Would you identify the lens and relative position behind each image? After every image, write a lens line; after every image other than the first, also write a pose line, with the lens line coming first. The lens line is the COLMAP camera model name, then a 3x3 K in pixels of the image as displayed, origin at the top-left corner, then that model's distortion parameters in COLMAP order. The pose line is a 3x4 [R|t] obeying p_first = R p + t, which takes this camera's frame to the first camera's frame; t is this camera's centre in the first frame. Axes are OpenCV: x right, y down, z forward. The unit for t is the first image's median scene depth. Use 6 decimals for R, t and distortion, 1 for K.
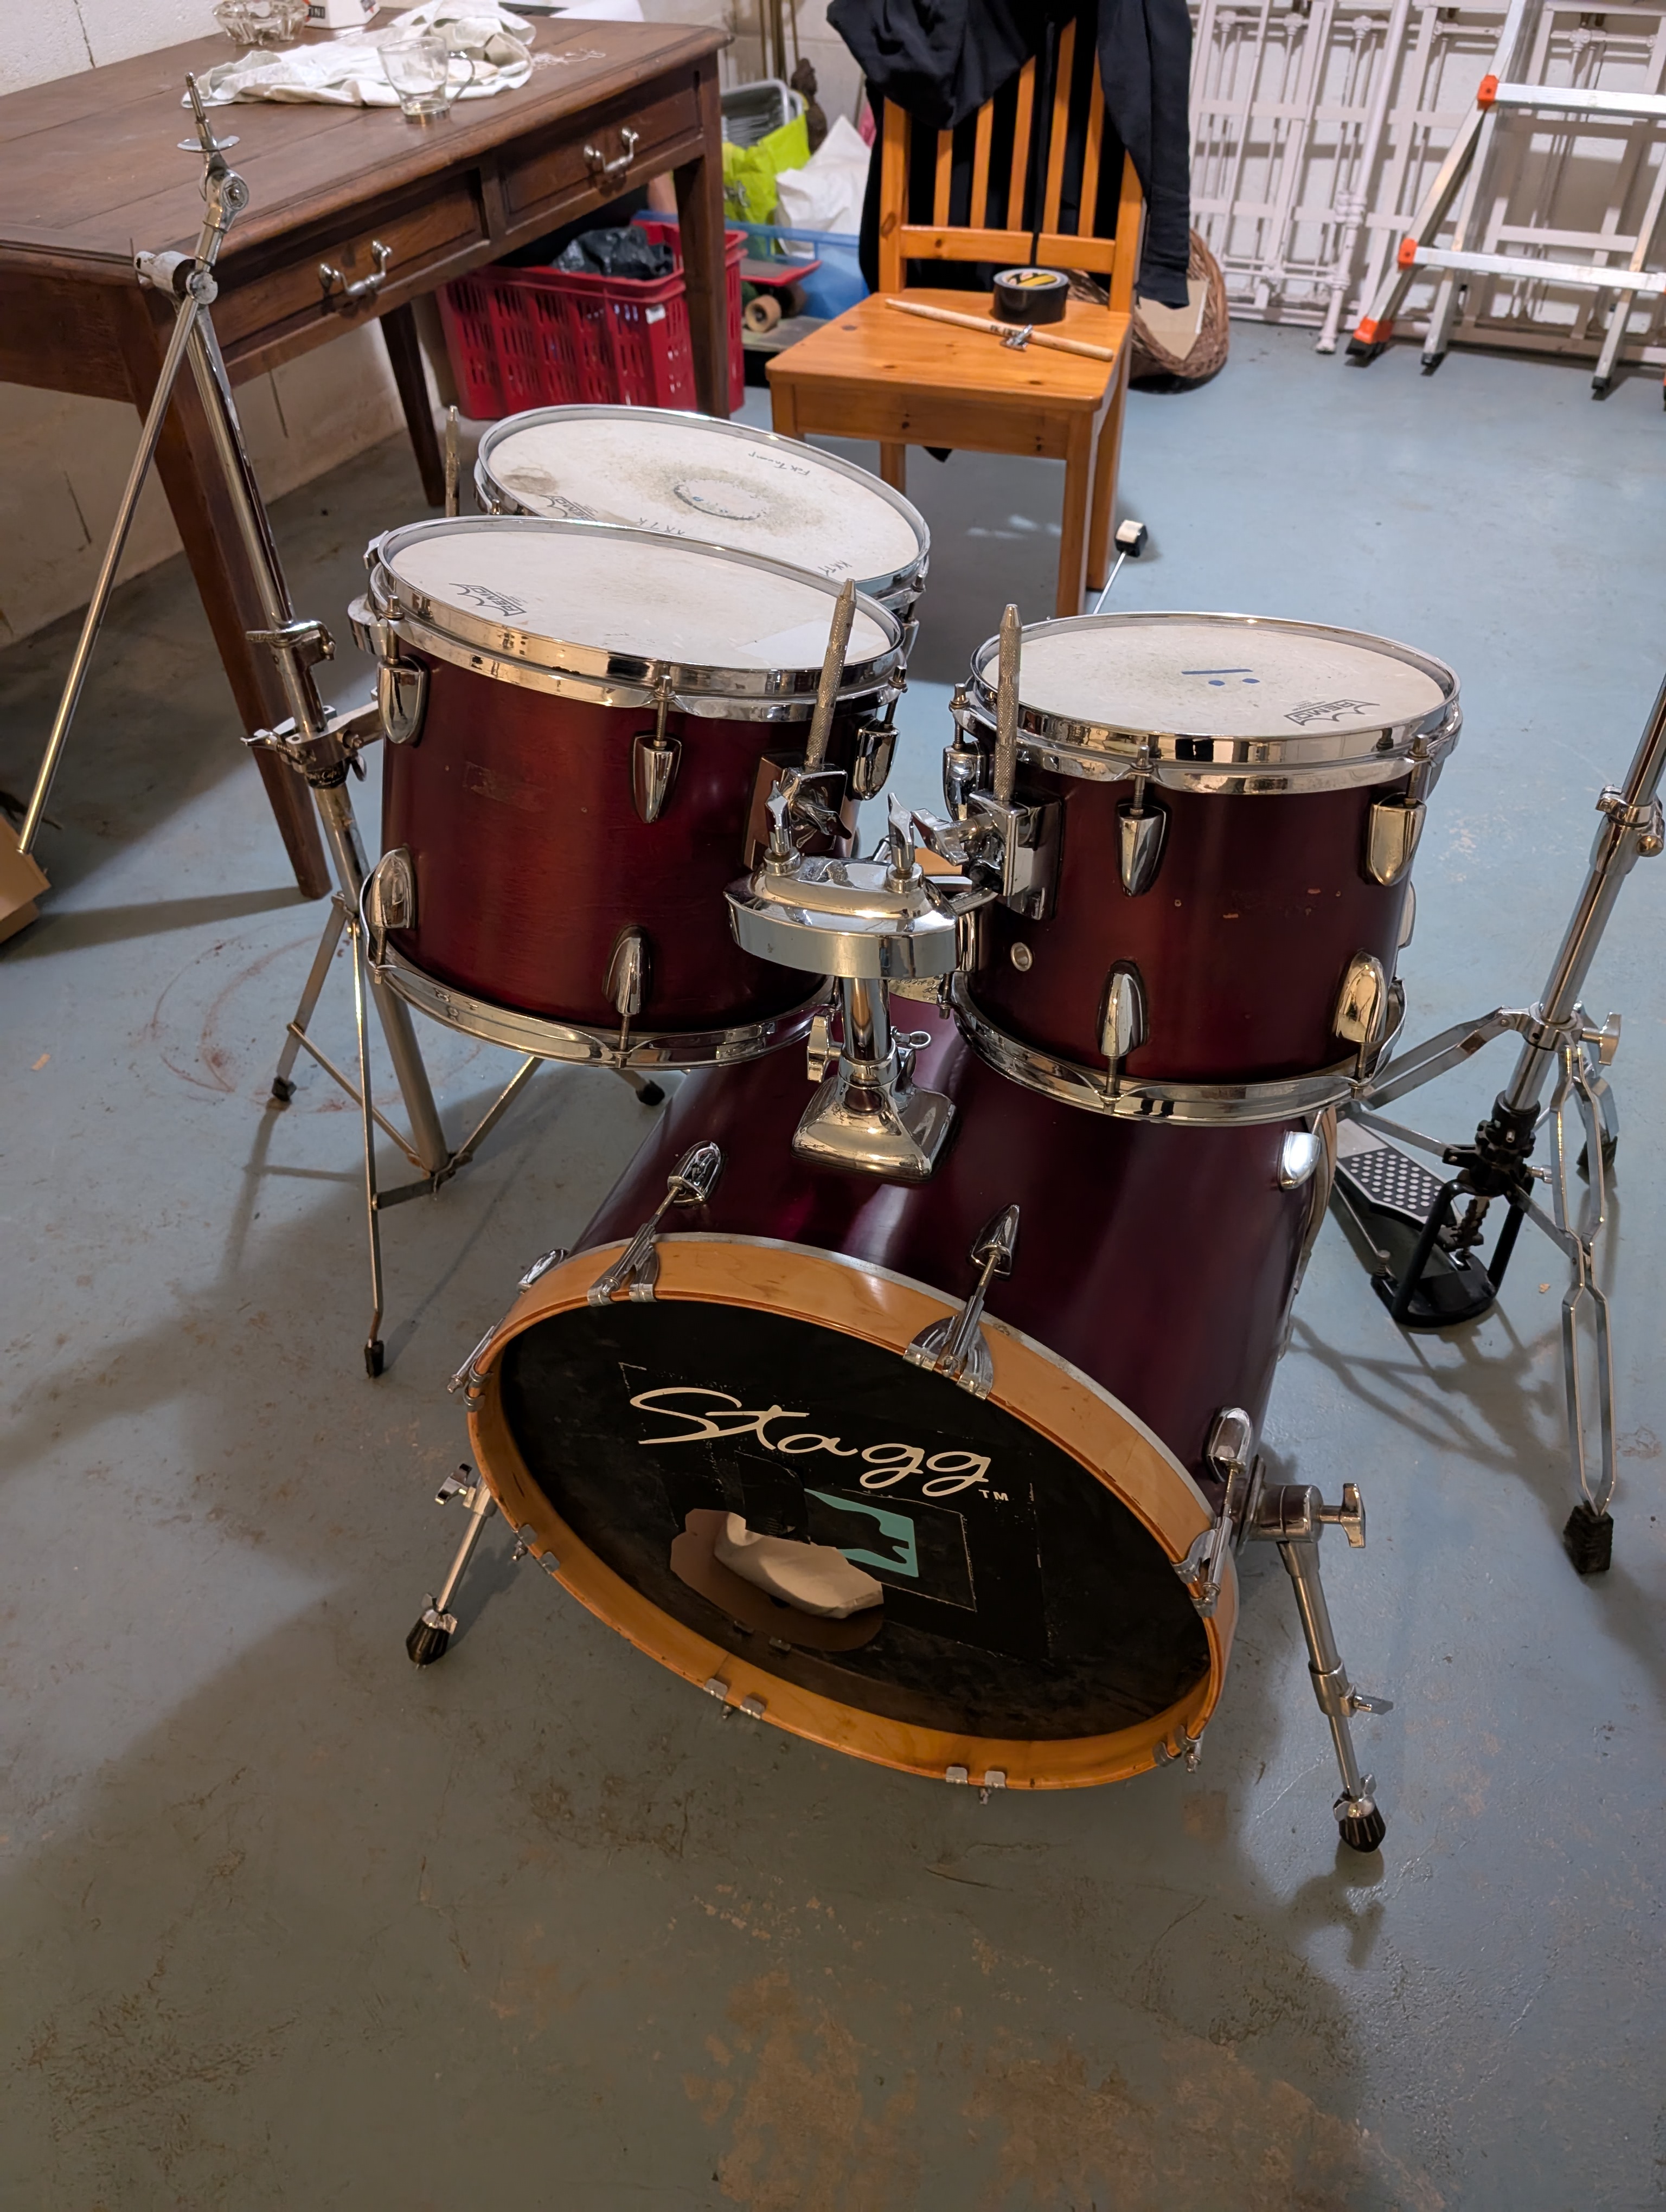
lens RADIAL K [[1554.7, 0, 830.3], [0, 1554.7, 1103.8], [0, 0, 1]] dist [0.001077, 0.000390]
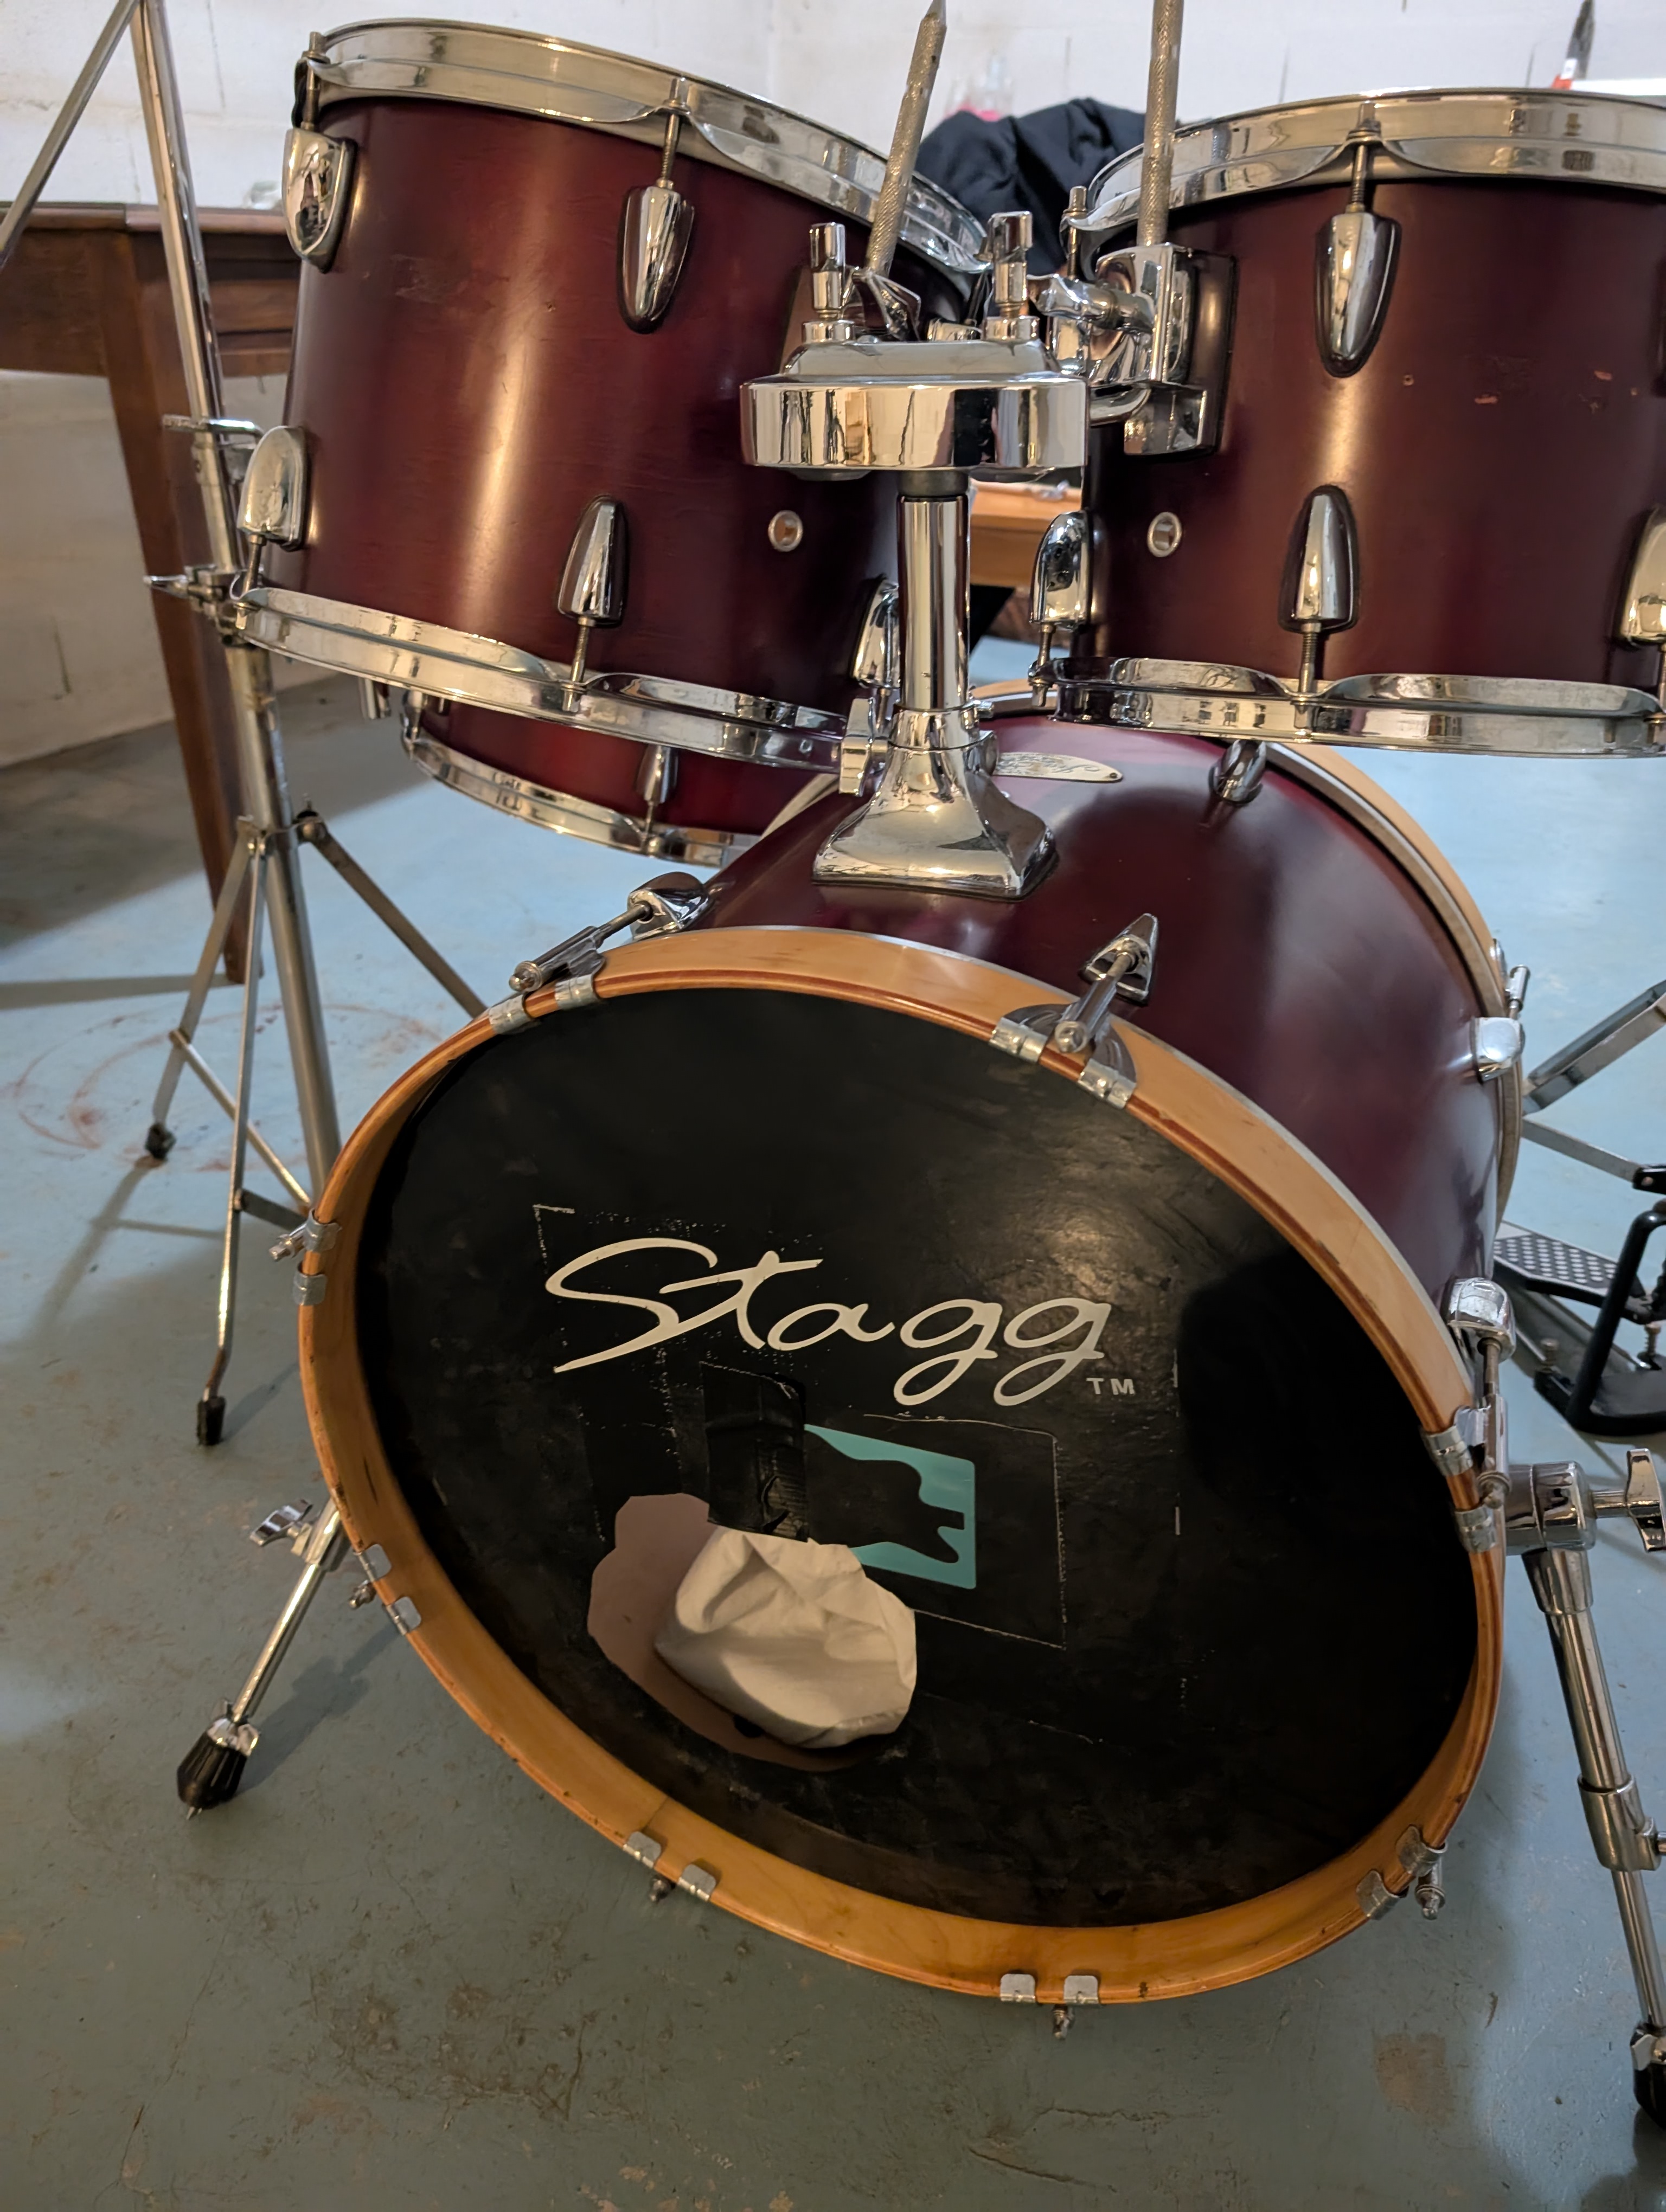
lens RADIAL K [[1554.7, 0, 853.2], [0, 1554.7, 1106.4], [0, 0, 1]] dist [0.001077, 0.000390]
pose [[0.998786, 0.044443, 0.021245, -0.013876], [-0.037211, 0.963315, -0.265780, 0.251660], [-0.032278, 0.264667, 0.963800, 0.294867]]
